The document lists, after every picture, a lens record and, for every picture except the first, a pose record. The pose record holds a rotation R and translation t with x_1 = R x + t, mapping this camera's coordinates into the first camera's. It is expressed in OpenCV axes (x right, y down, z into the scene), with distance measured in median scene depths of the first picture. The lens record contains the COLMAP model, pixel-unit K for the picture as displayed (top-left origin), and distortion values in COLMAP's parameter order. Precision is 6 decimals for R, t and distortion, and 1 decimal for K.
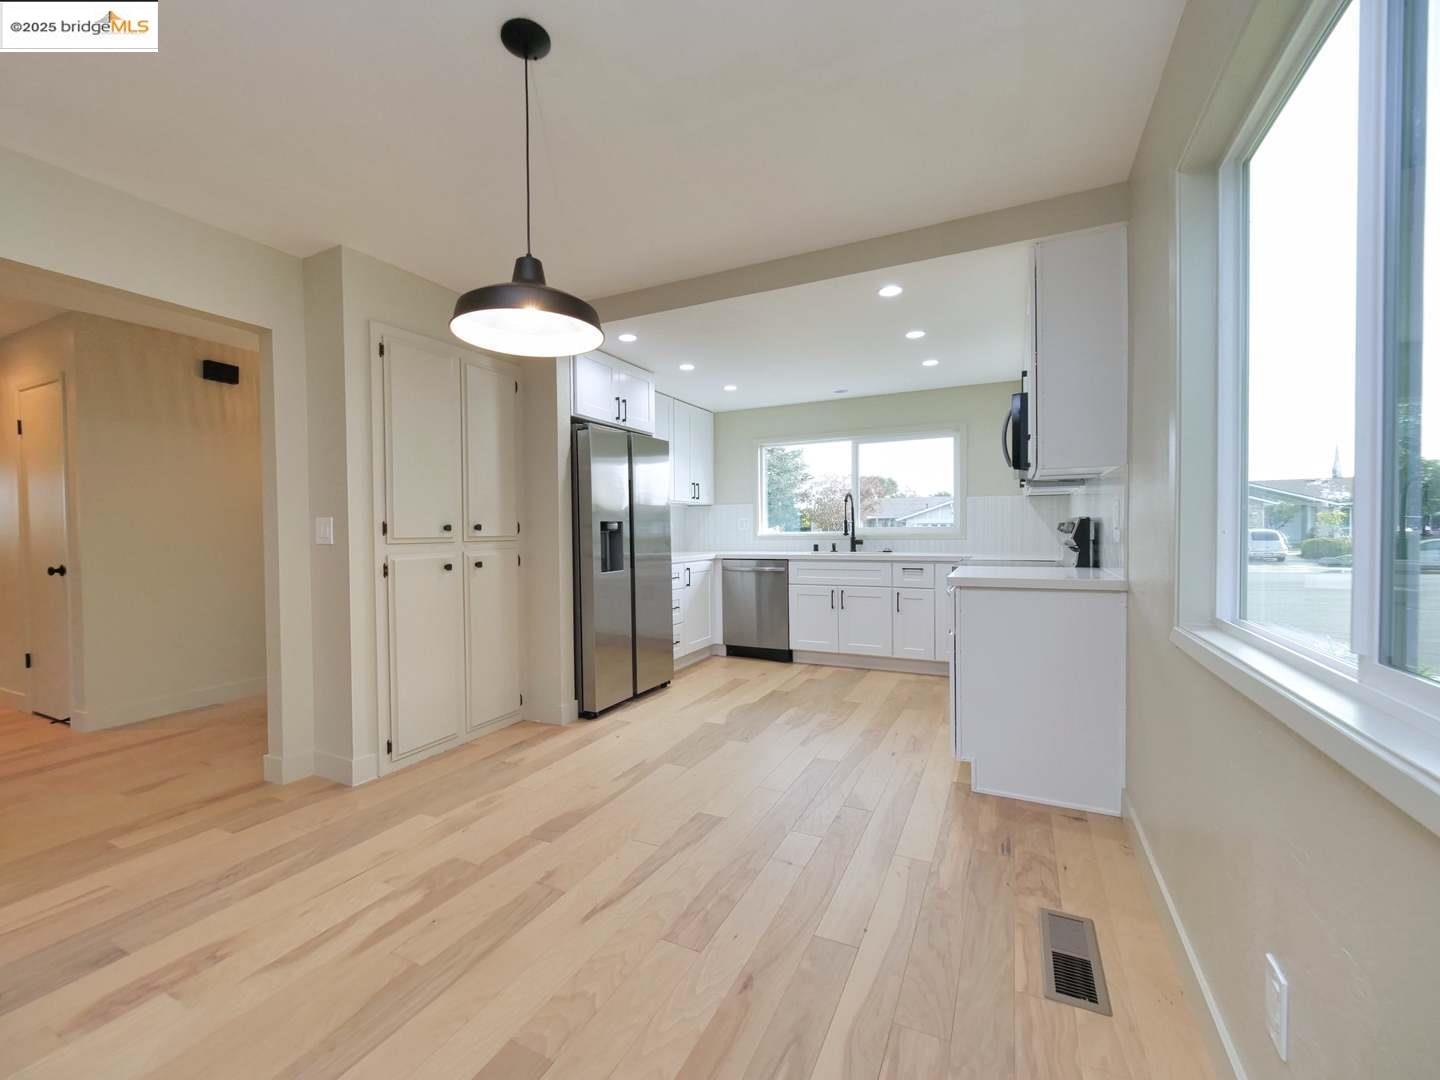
lens RADIAL K [[613.3, 0, 700.0], [0, 613.3, 539.8], [0, 0, 1]] dist [-0.010260, 0.002984]
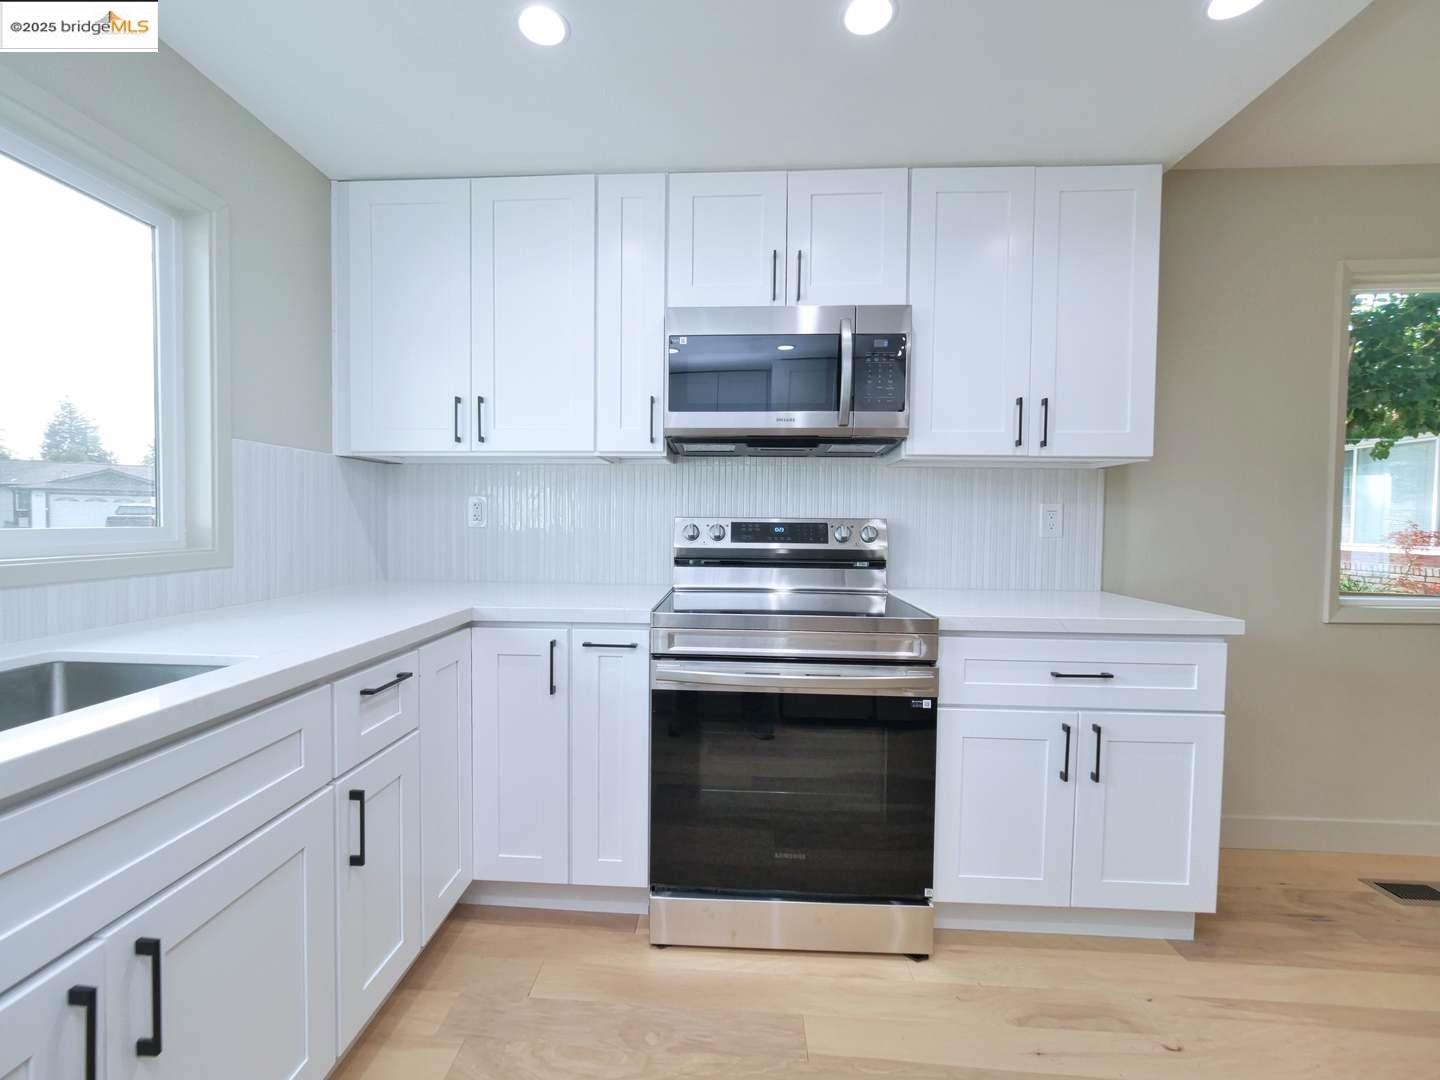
lens RADIAL K [[613.3, 0, 707.9], [0, 613.3, 543.8], [0, 0, 1]] dist [-0.010260, 0.002984]
pose [[-0.403434, -0.034437, 0.914360, 0.044592], [0.008592, 0.999105, 0.041419, -0.029702], [-0.914968, 0.024566, -0.402777, 1.081965]]
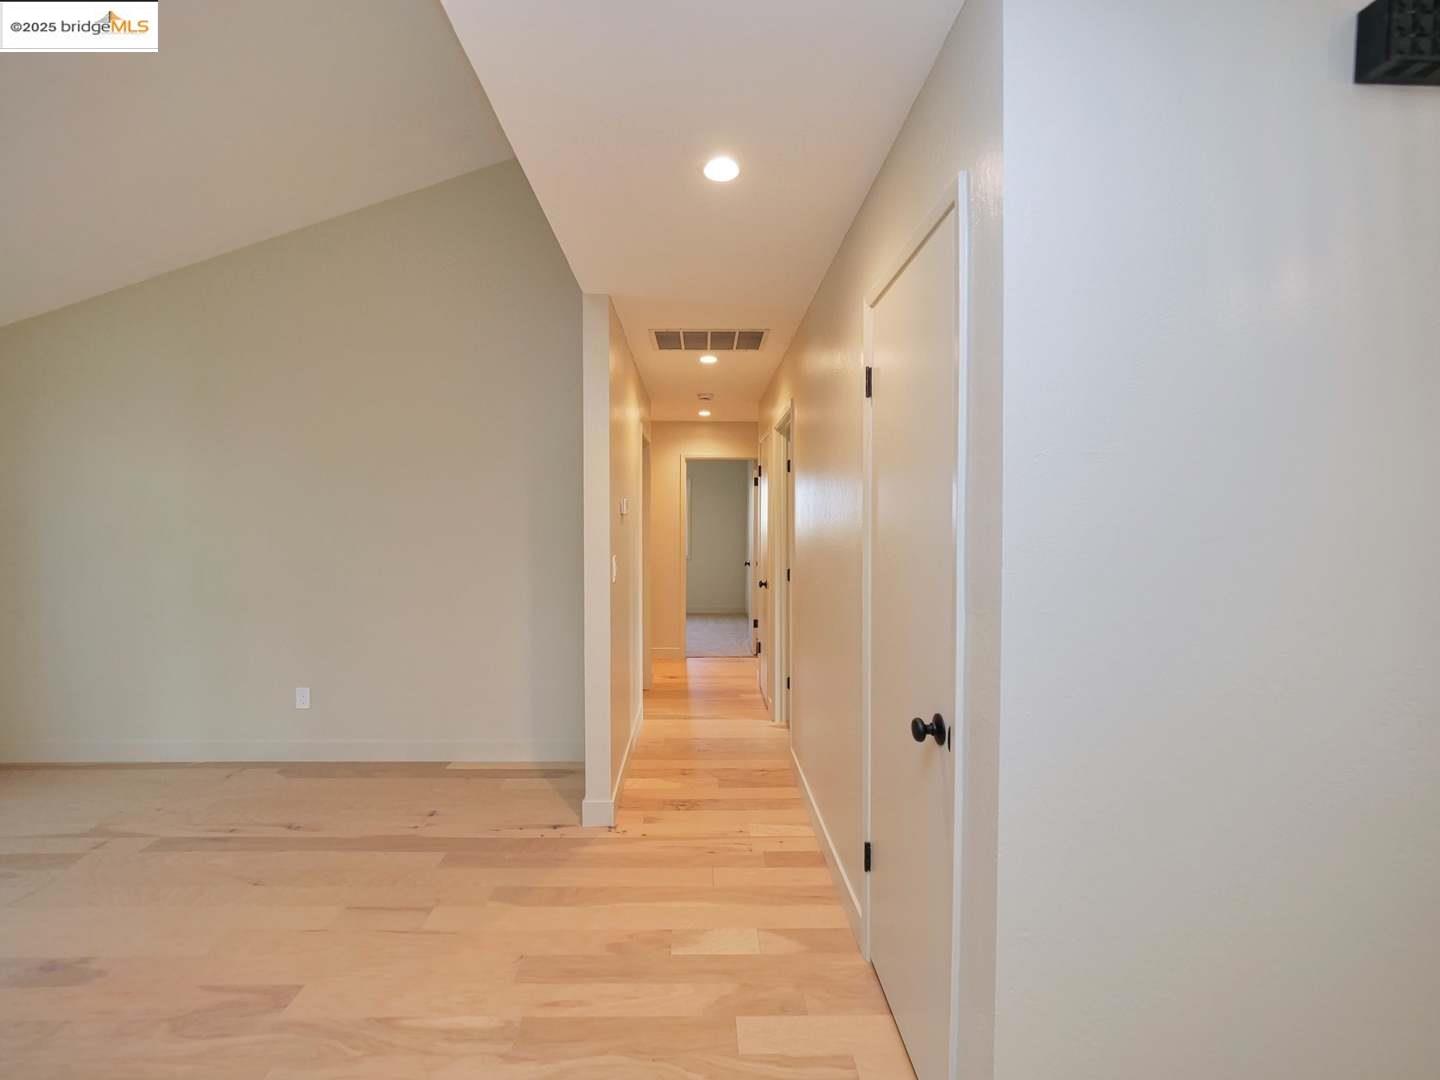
lens RADIAL K [[613.3, 0, 716.9], [0, 613.3, 537.3], [0, 0, 1]] dist [-0.010260, 0.002984]
pose [[0.476459, 0.039269, -0.878319, -0.692143], [-0.019805, 0.999228, 0.033931, -0.066586], [0.878974, 0.001229, 0.476869, 0.615694]]
